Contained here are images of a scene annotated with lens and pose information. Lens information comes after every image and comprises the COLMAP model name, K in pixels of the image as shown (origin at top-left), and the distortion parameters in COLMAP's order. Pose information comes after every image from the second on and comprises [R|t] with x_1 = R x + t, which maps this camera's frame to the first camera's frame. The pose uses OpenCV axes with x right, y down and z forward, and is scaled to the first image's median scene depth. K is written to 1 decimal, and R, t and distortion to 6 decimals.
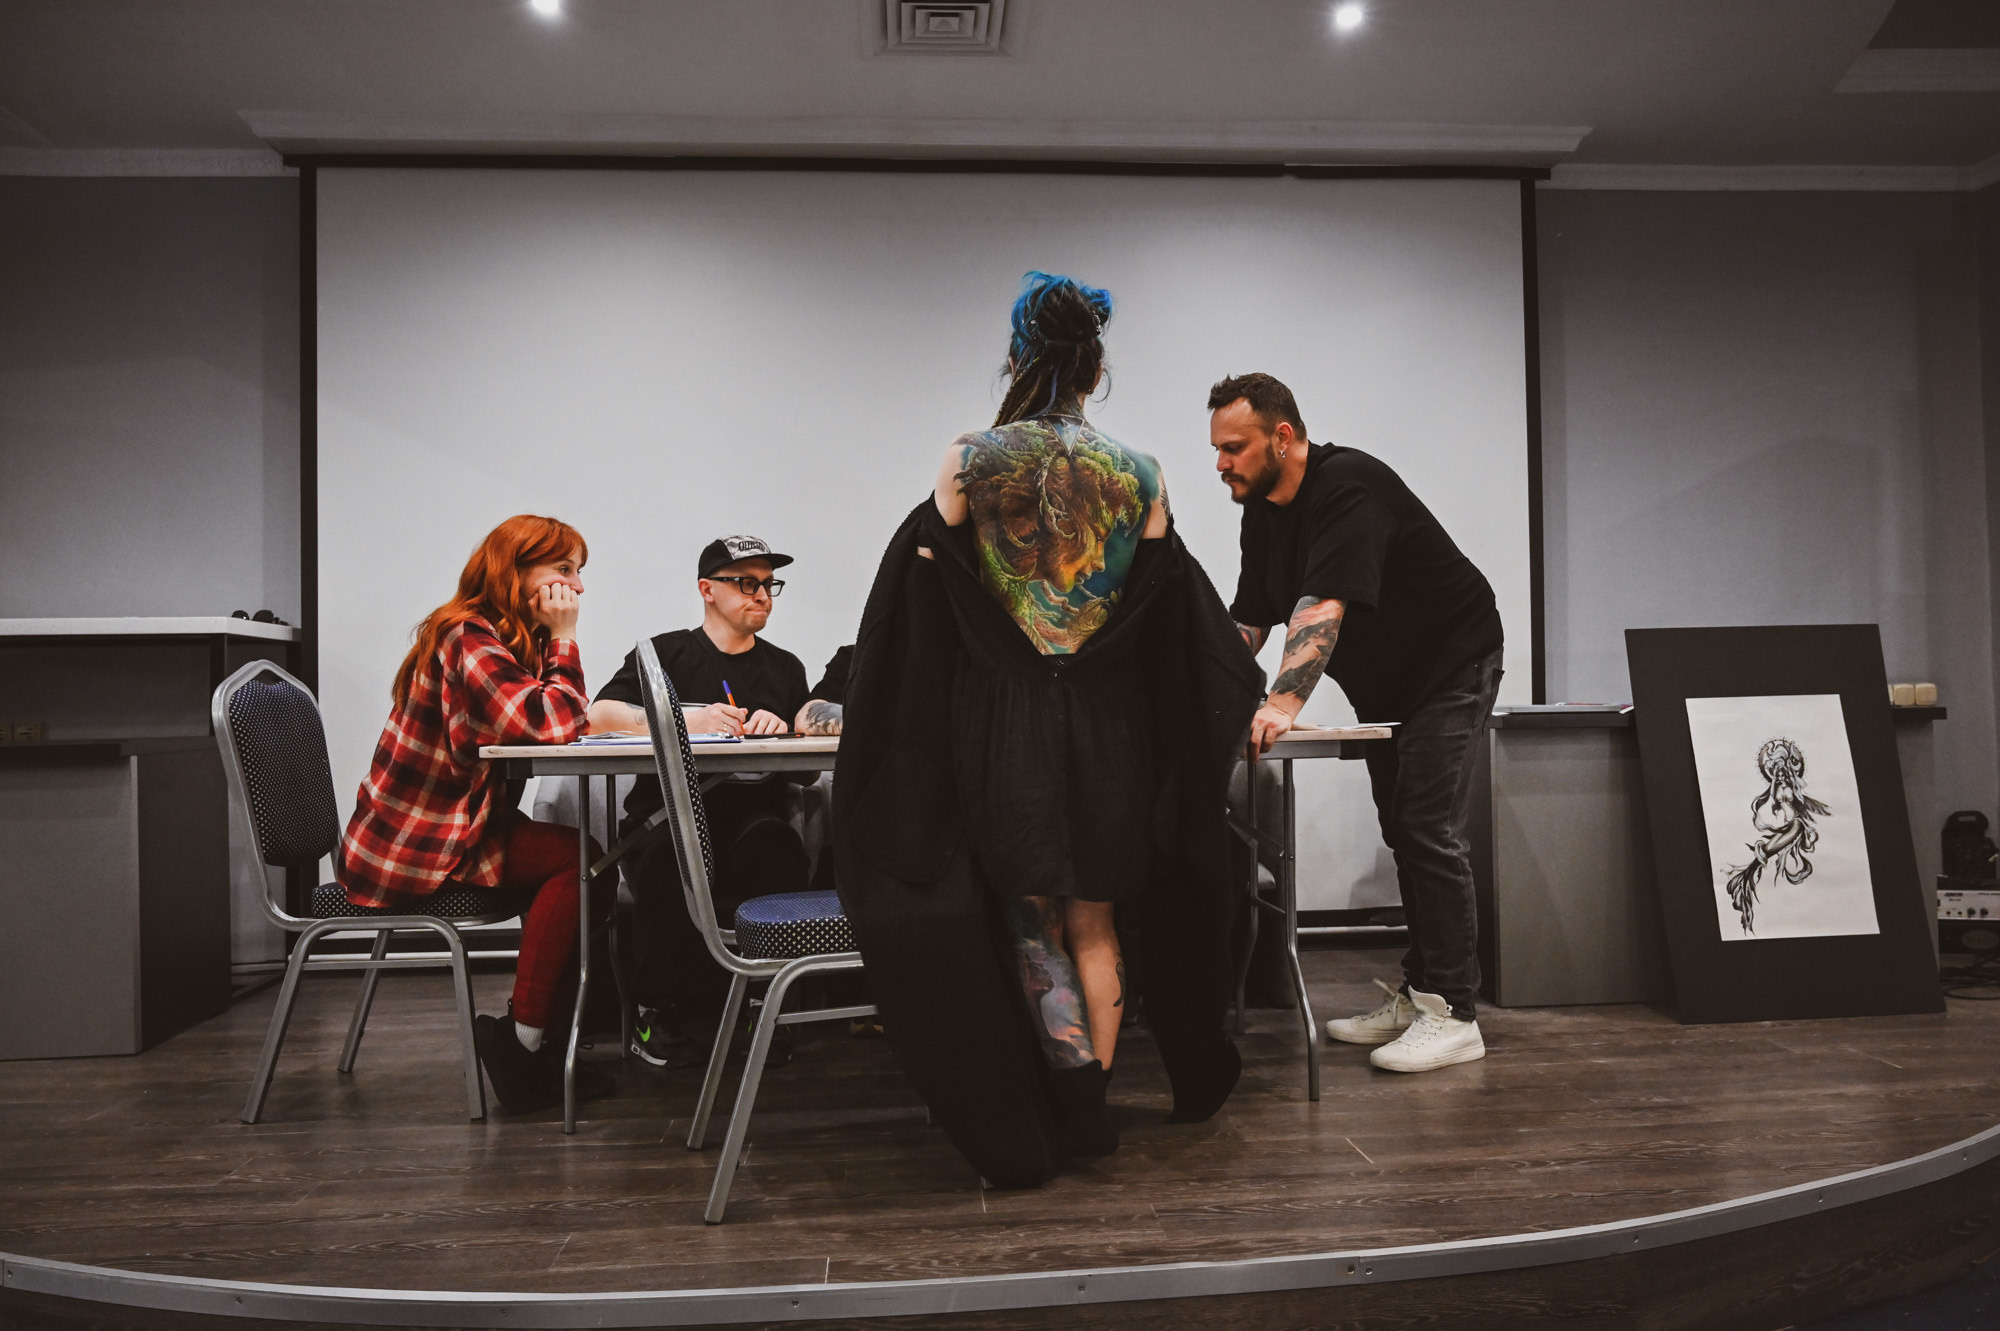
lens RADIAL K [[1449.8, 0, 1021.8], [0, 1449.8, 671.9], [0, 0, 1]] dist [-0.003939, 0.001316]
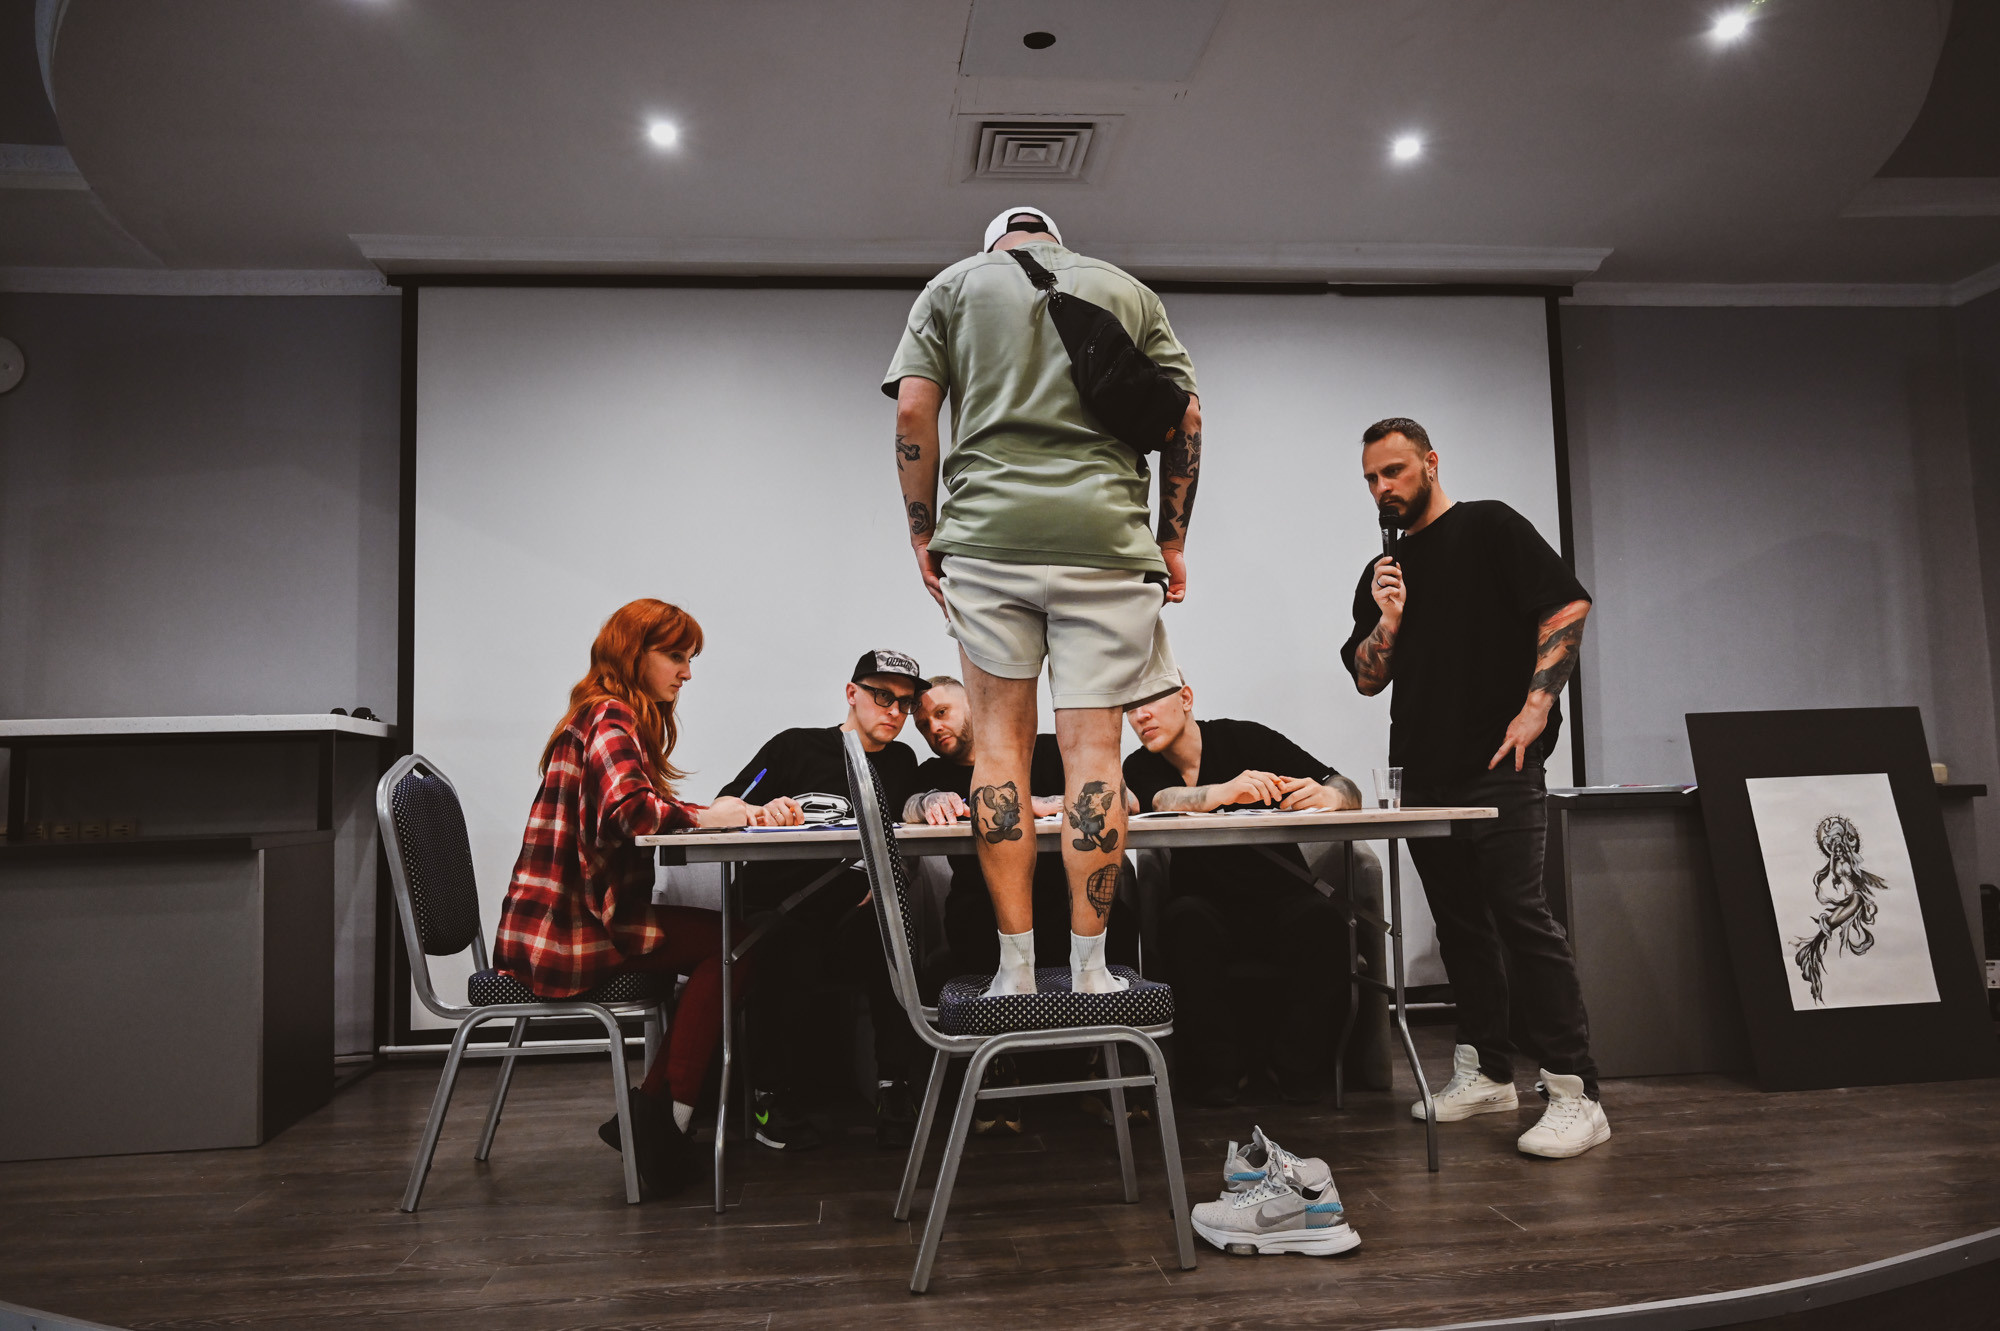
lens RADIAL K [[1401.6, 0, 1004.9], [0, 1401.6, 674.4], [0, 0, 1]] dist [-0.000668, -0.003454]
pose [[0.999657, -0.008088, 0.024925, -0.106688], [0.009668, 0.997907, -0.063939, 0.002565], [-0.024356, 0.064158, 0.997643, -0.009820]]
